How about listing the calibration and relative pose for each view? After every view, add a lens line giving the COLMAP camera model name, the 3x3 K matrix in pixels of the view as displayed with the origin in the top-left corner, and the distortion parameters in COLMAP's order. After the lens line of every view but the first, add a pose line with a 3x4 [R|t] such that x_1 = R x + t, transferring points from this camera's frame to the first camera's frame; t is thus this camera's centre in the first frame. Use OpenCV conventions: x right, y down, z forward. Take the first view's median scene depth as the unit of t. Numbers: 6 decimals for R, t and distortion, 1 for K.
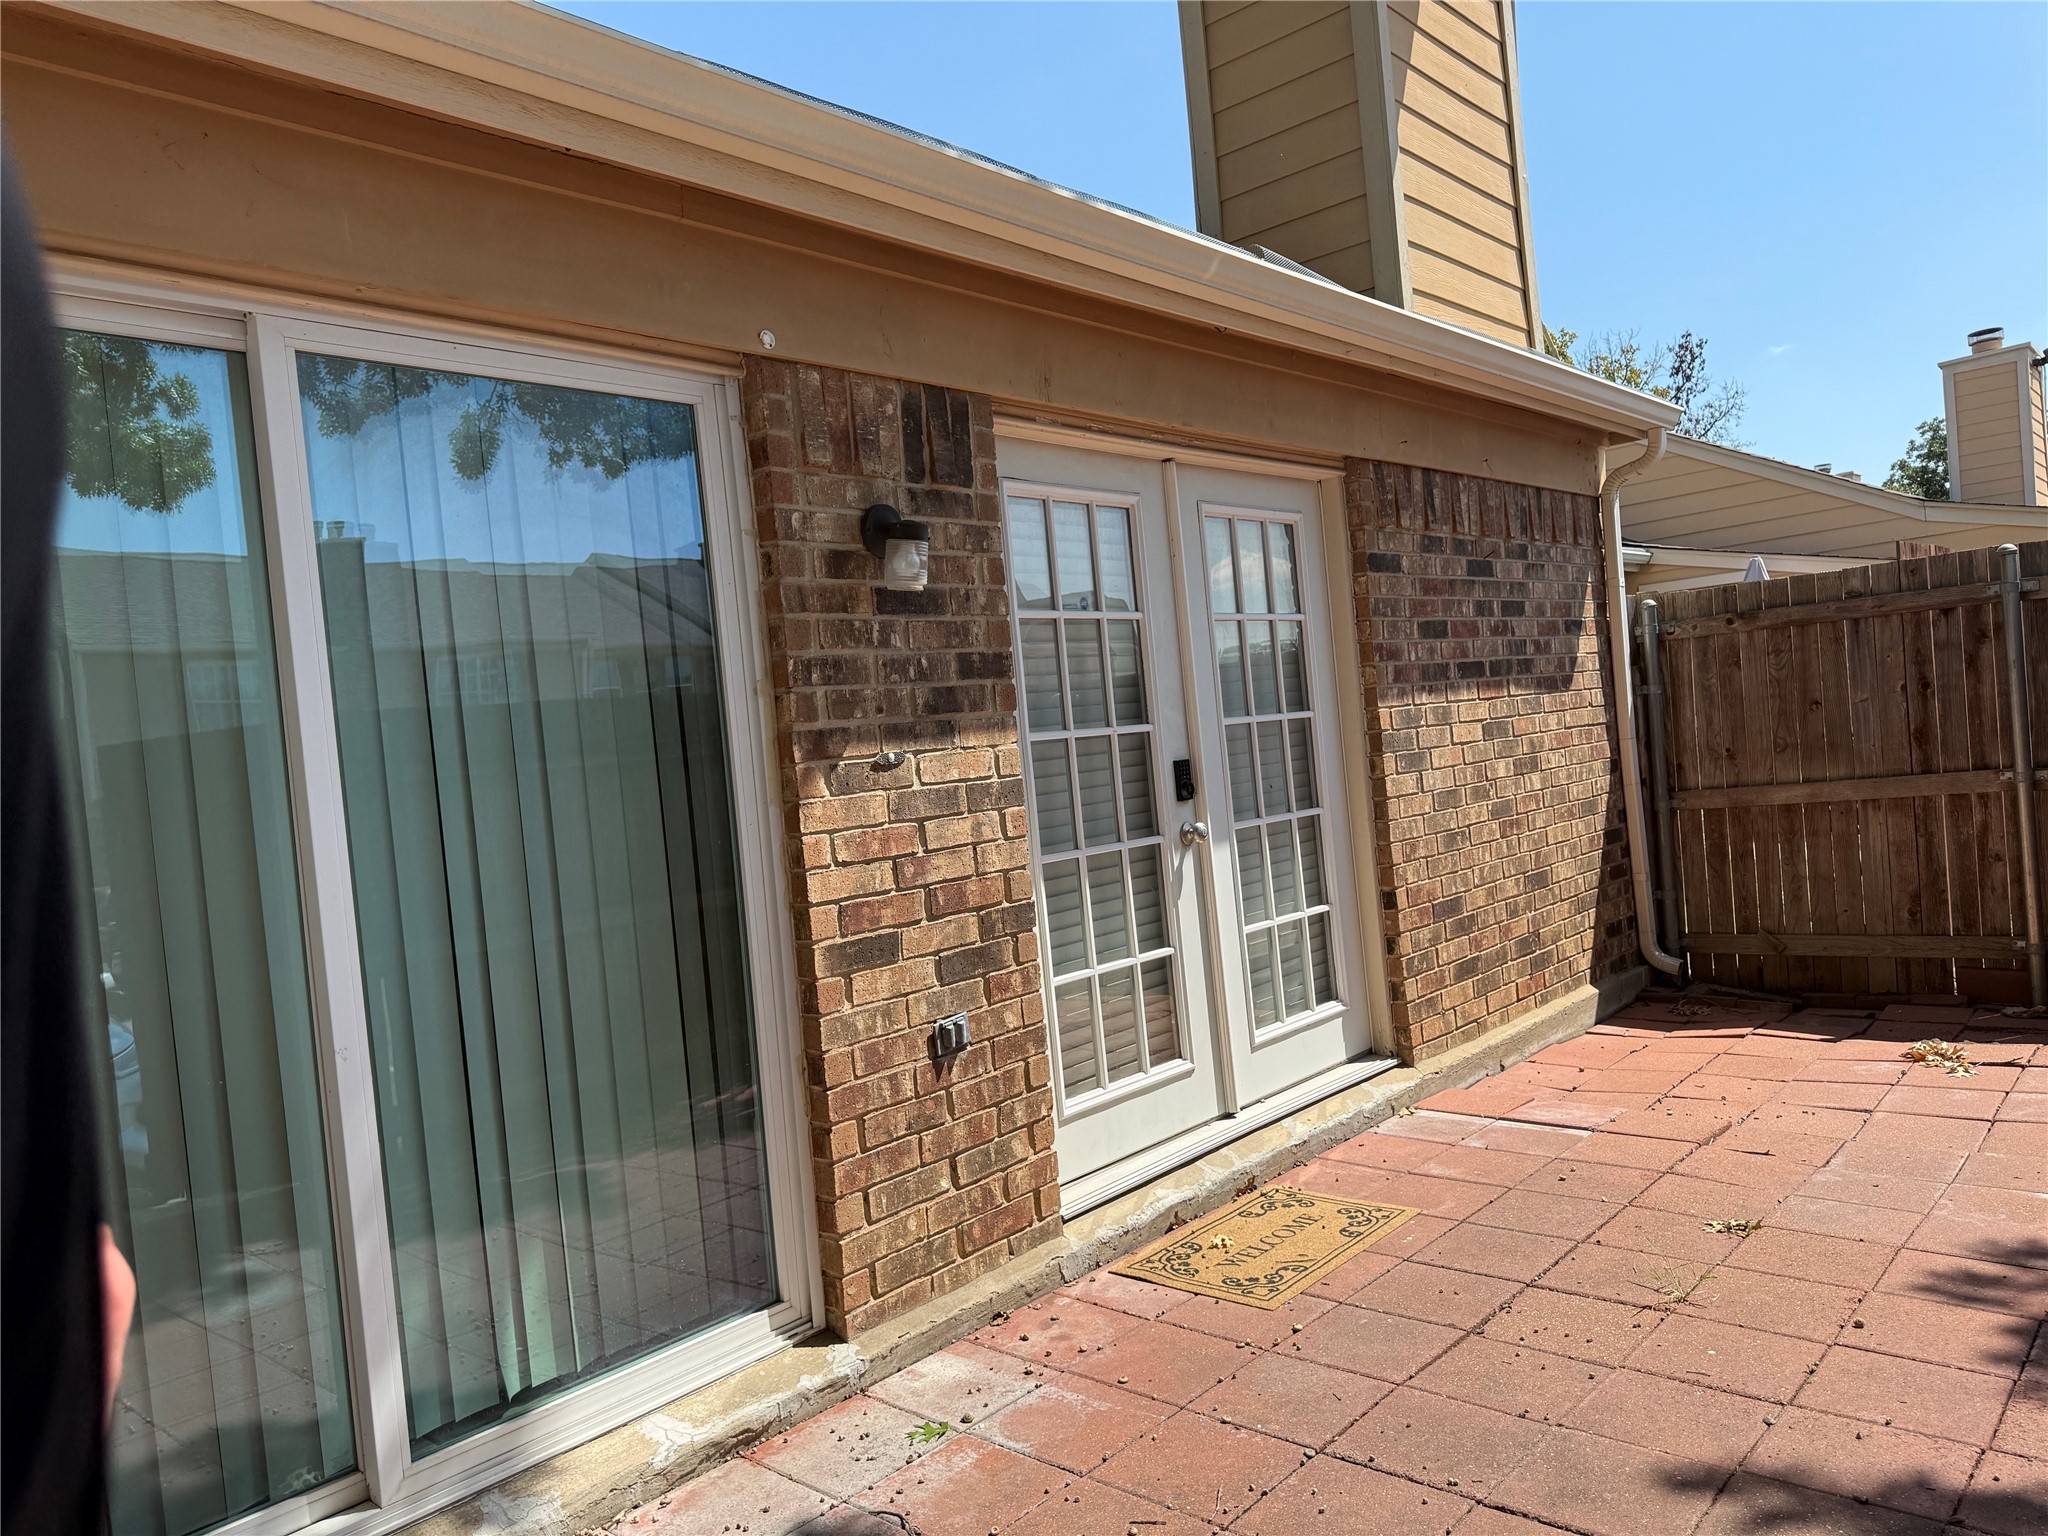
lens RADIAL K [[1429.7, 0, 1024.0], [0, 1429.7, 768.0], [0, 0, 1]] dist [0.123750, -0.148546]
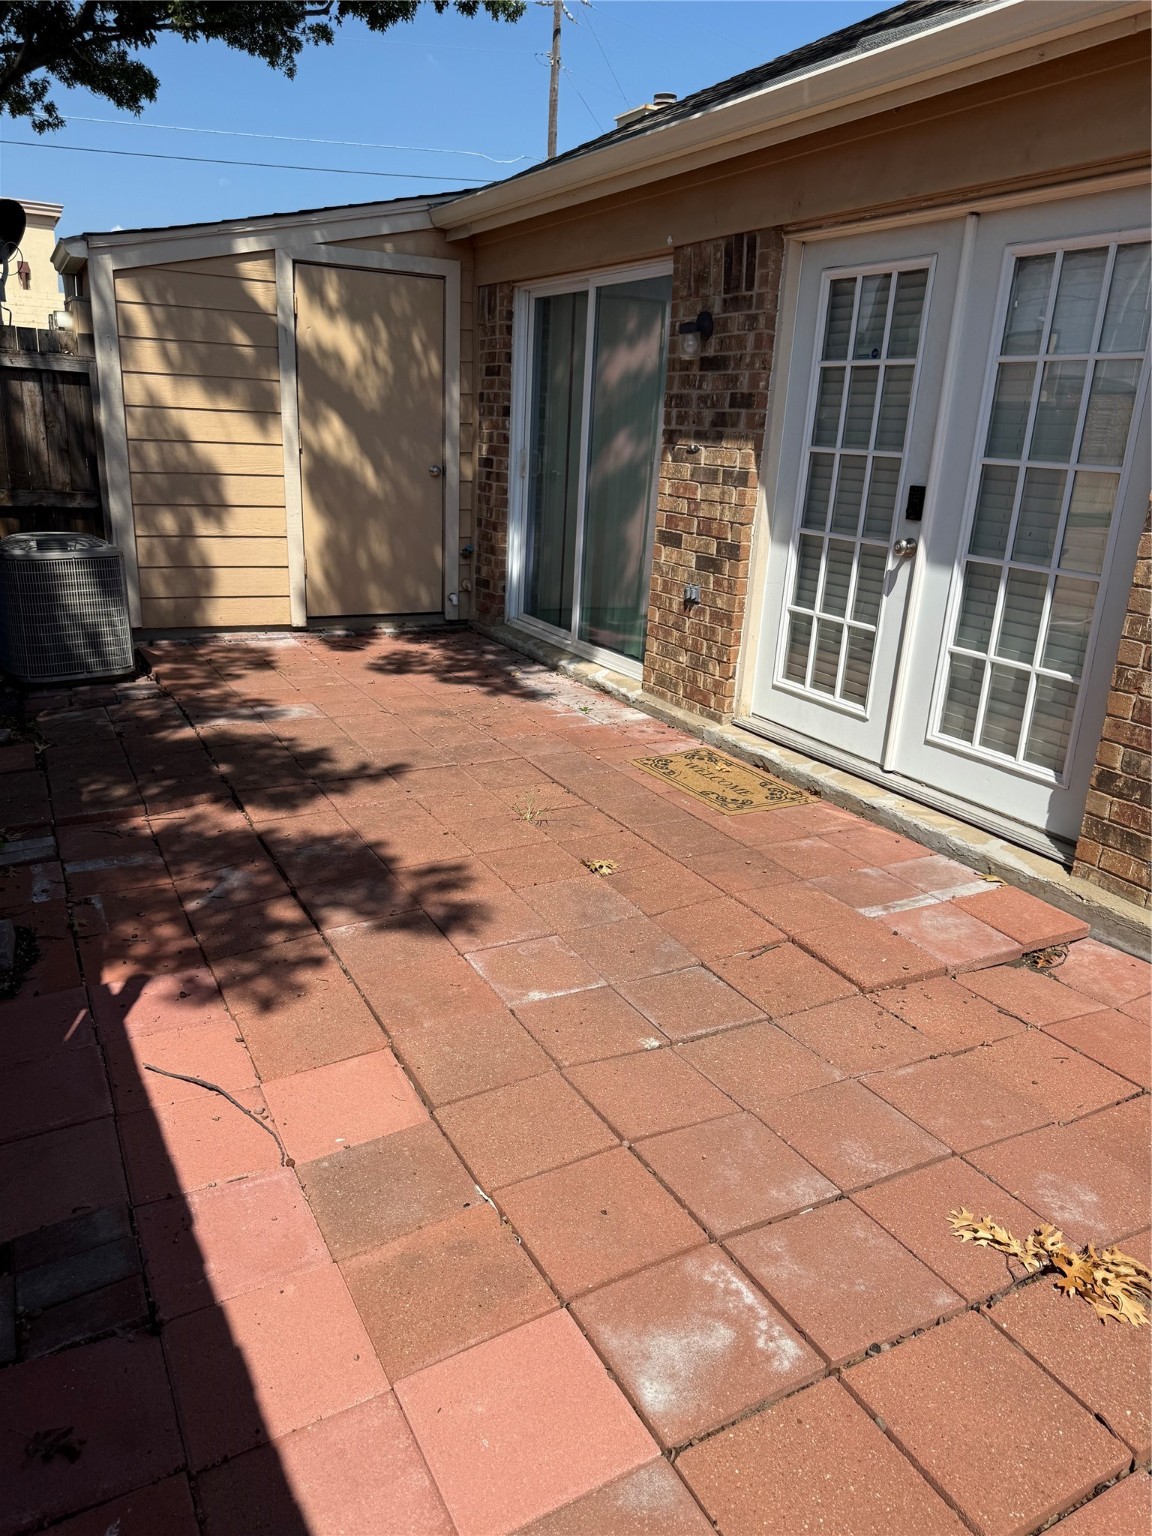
lens RADIAL K [[1085.4, 0, 570.0], [0, 1085.4, 768.3], [0, 0, 1]] dist [0.159588, -0.358775]
pose [[-0.346579, 0.354111, -0.868613, 1.397500], [-0.026748, 0.921899, 0.386507, -0.174950], [0.937639, 0.157189, -0.310039, 1.309310]]
